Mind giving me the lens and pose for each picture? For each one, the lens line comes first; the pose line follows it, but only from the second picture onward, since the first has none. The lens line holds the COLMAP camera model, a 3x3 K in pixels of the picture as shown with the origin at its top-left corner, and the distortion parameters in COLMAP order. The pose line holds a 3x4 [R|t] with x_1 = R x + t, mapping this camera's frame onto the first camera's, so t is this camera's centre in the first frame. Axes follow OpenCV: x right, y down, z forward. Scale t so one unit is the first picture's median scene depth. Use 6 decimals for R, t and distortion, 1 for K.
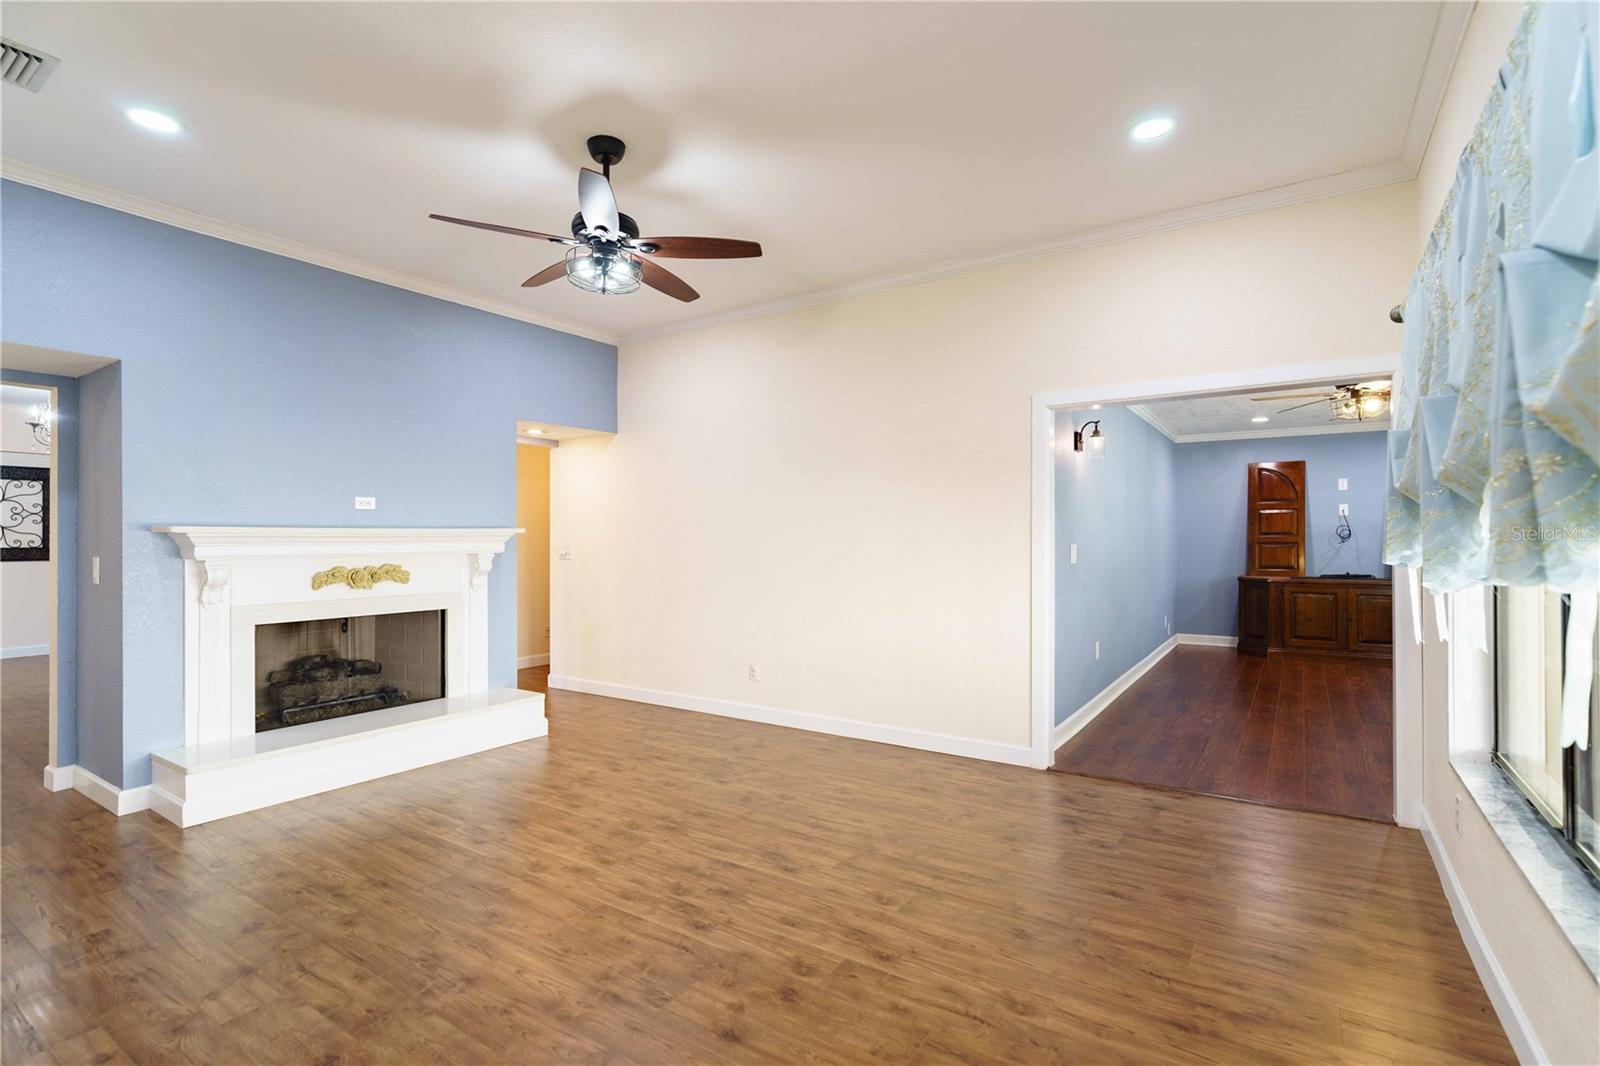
lens RADIAL K [[751.2, 0, 802.2], [0, 751.2, 535.3], [0, 0, 1]] dist [-0.015729, 0.006550]
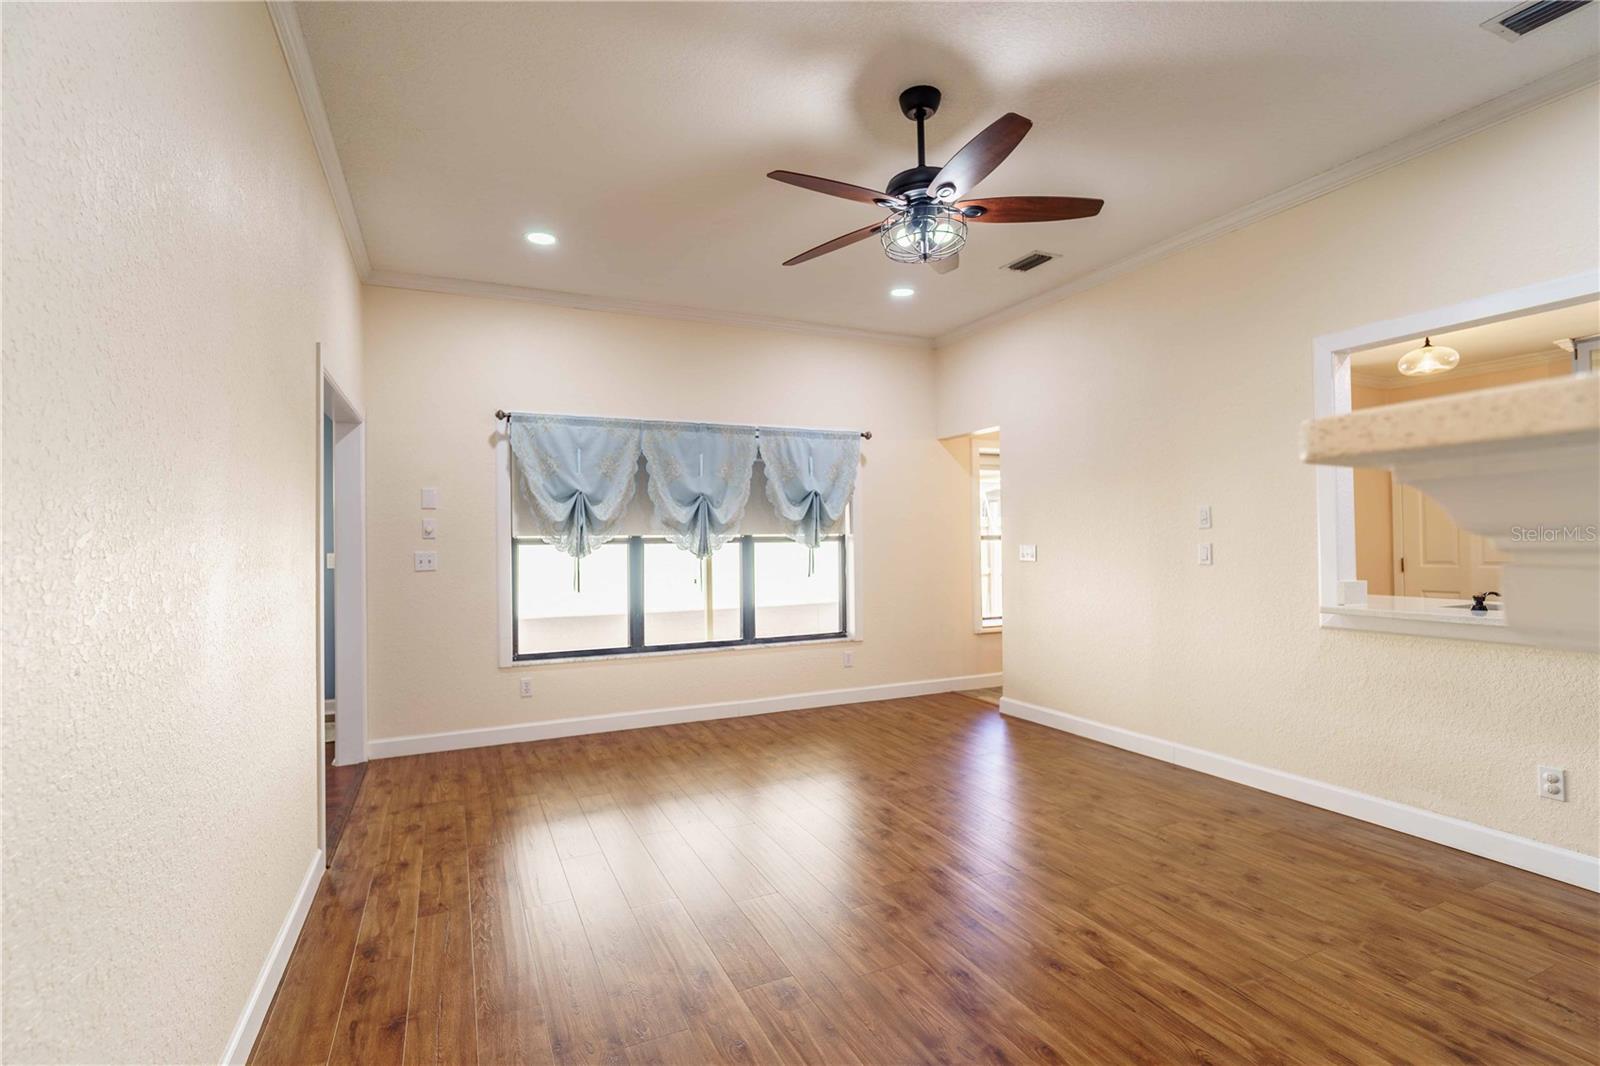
lens RADIAL K [[751.2, 0, 799.7], [0, 751.2, 534.1], [0, 0, 1]] dist [-0.015729, 0.006550]
pose [[-0.855940, 0.019318, 0.516714, -0.632943], [0.012957, 0.999789, -0.015916, 0.014268], [-0.516913, -0.006929, -0.856010, 1.969782]]
